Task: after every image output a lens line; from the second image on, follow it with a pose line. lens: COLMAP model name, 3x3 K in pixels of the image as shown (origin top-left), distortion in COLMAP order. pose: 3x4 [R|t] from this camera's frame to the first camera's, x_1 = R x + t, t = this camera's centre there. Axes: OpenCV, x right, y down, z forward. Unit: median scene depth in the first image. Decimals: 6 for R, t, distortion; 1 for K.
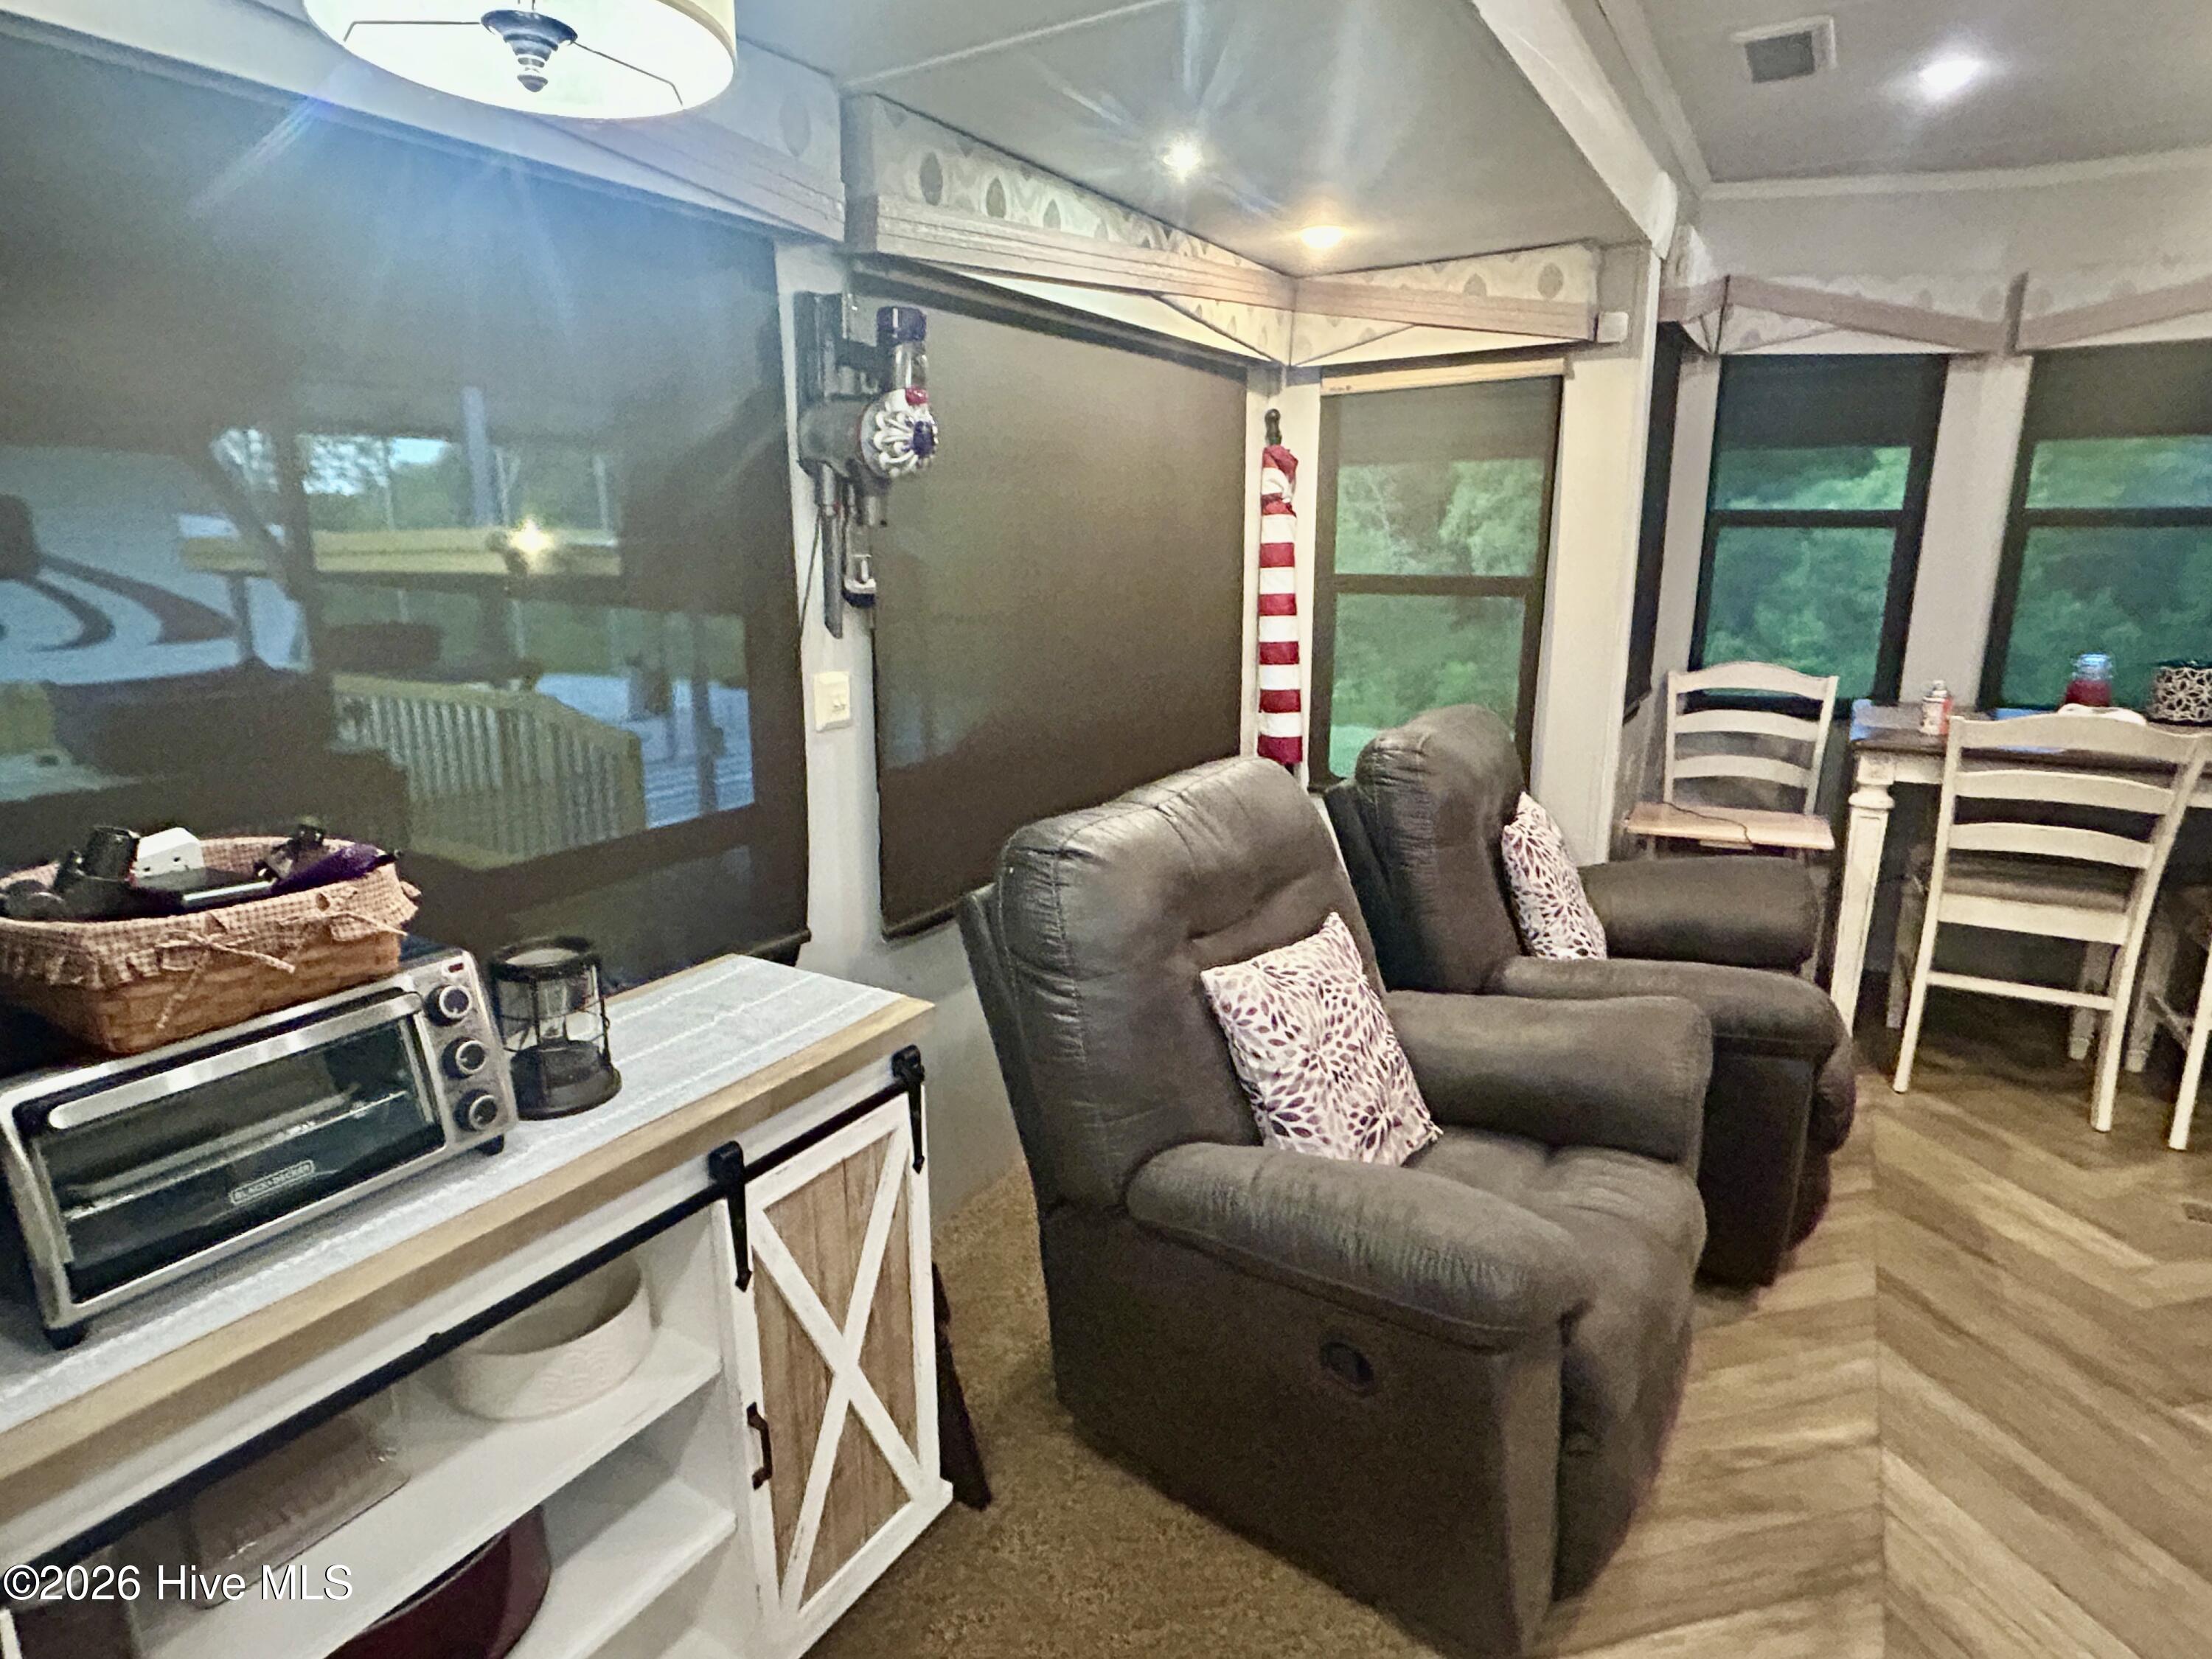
lens RADIAL K [[1231.0, 0, 1103.3], [0, 1231.0, 824.3], [0, 0, 1]] dist [-0.003985, 0.003743]
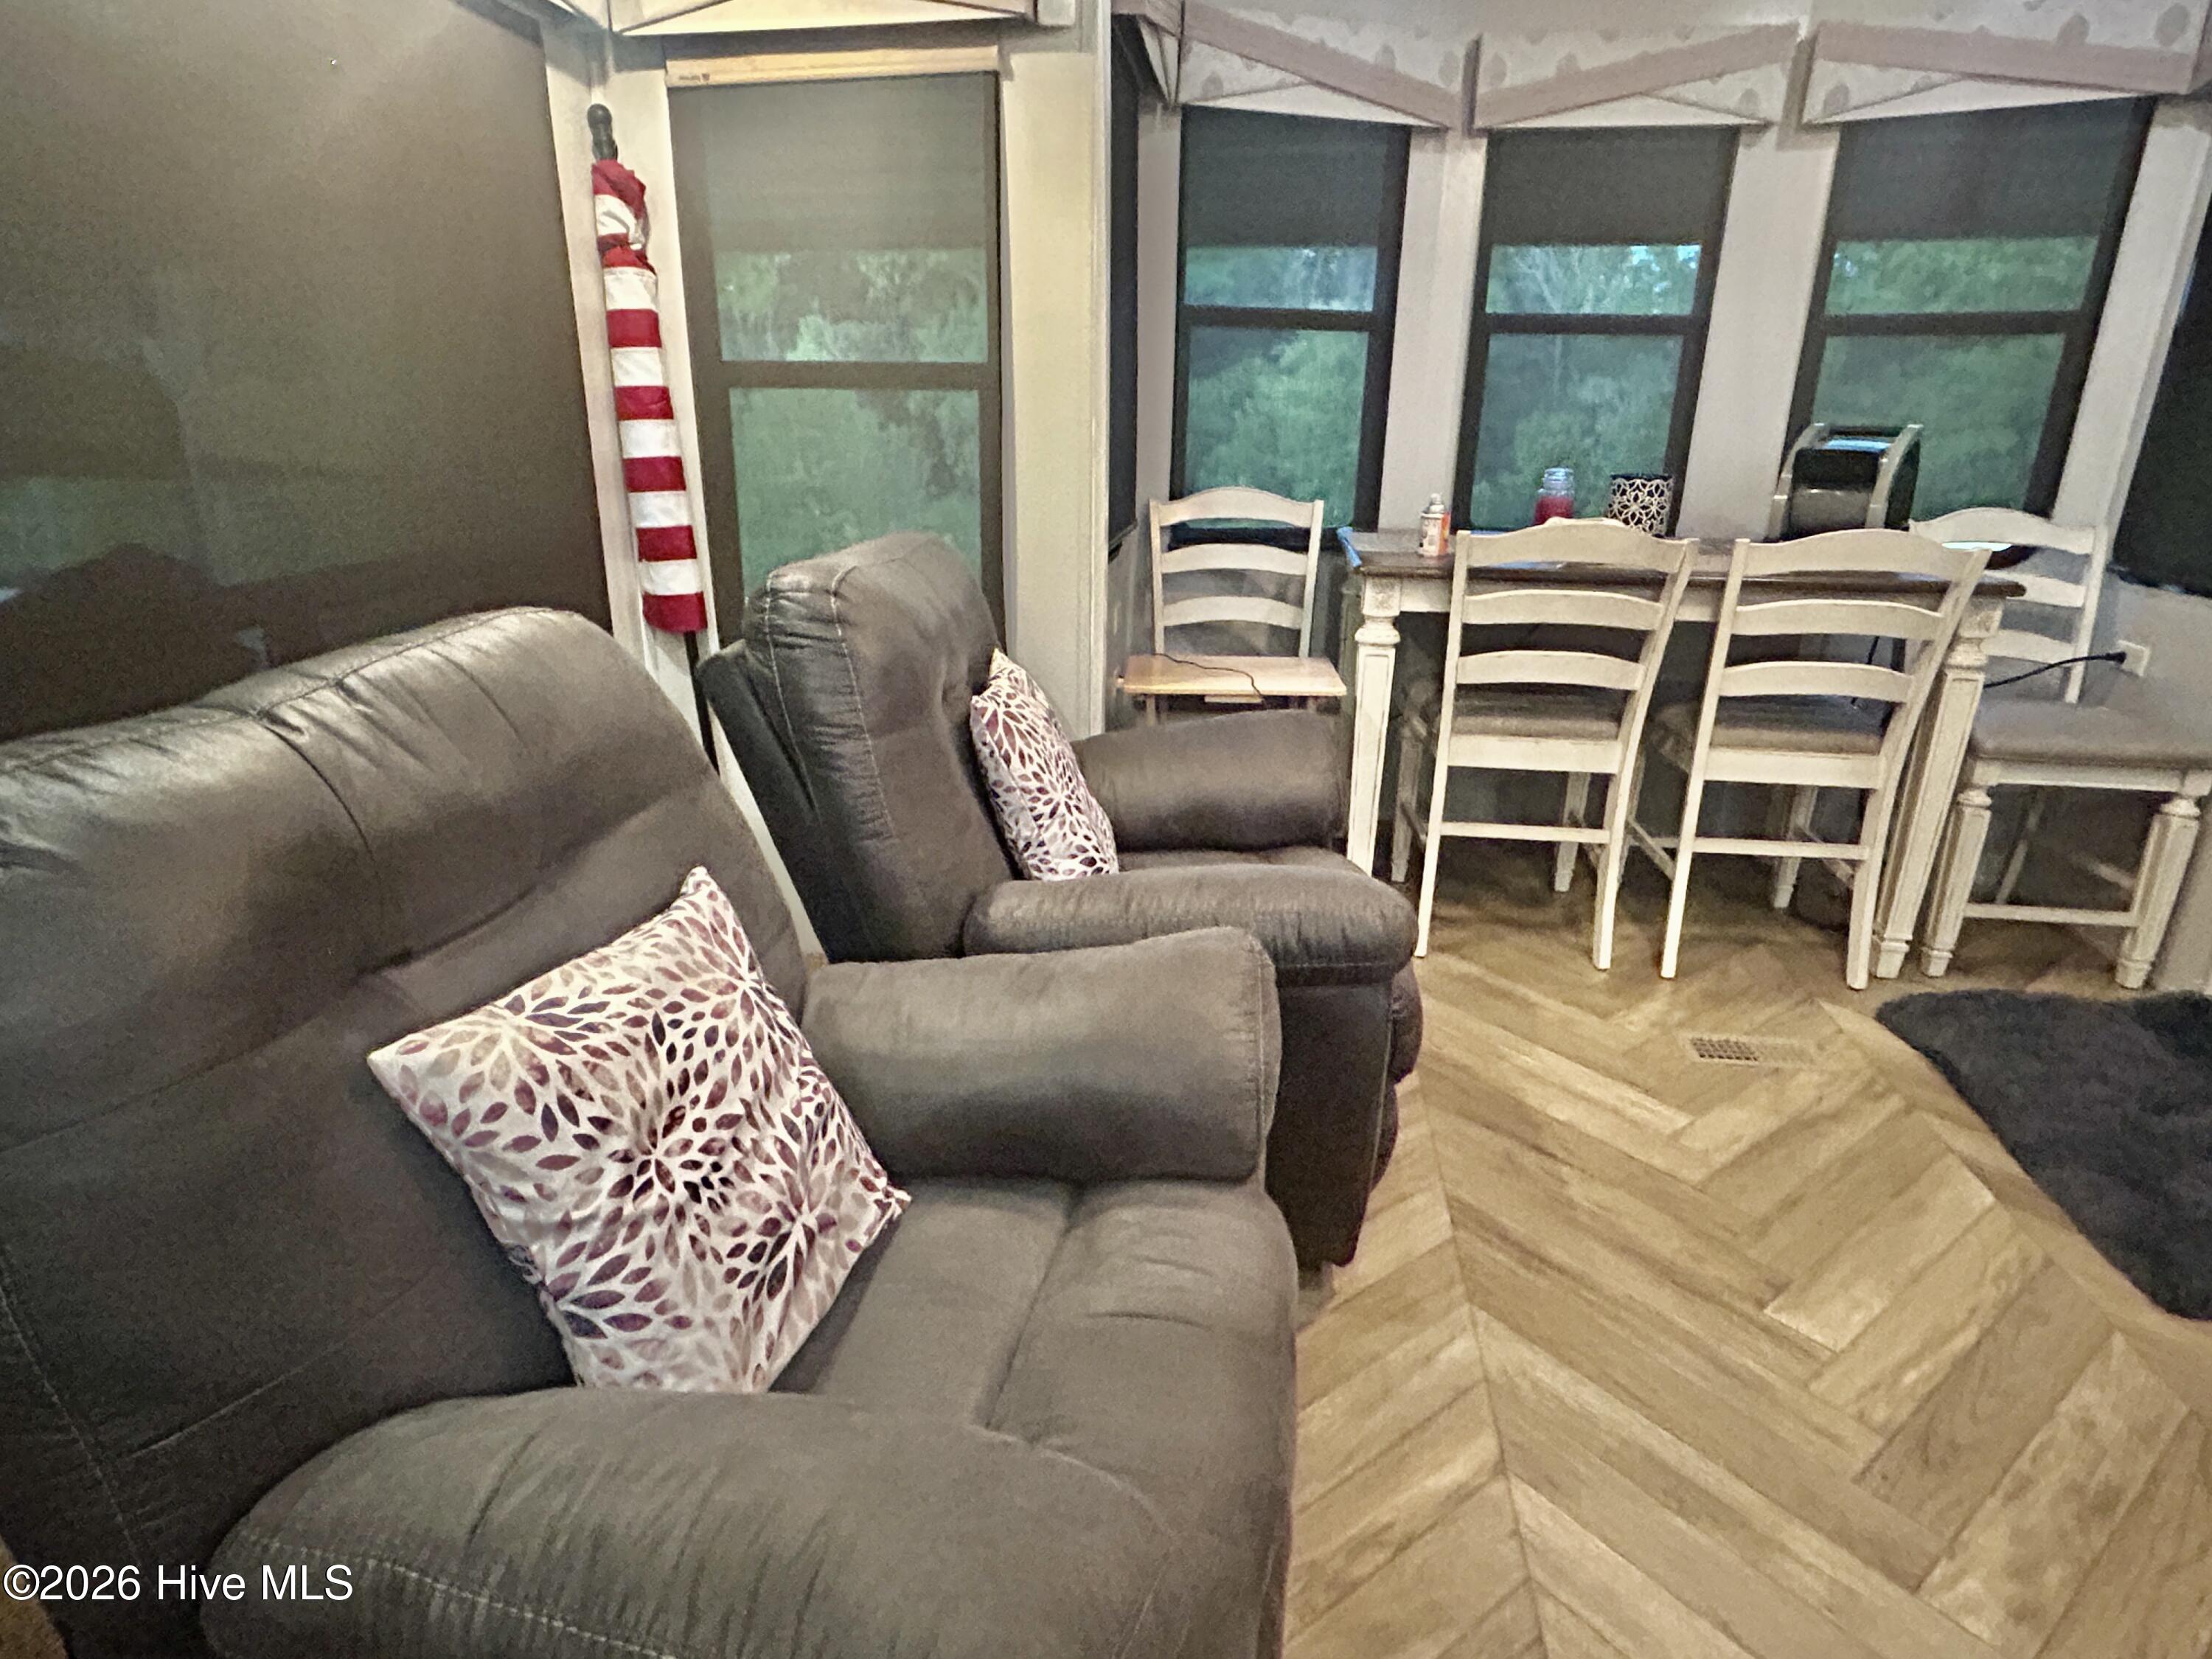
lens RADIAL K [[1231.0, 0, 1111.2], [0, 1231.0, 820.9], [0, 0, 1]] dist [-0.003985, 0.003743]
pose [[0.915264, -0.114489, 0.386244, 0.109923], [0.077365, 0.990873, 0.110383, 0.000068], [-0.395356, -0.071148, 0.915768, 0.295651]]
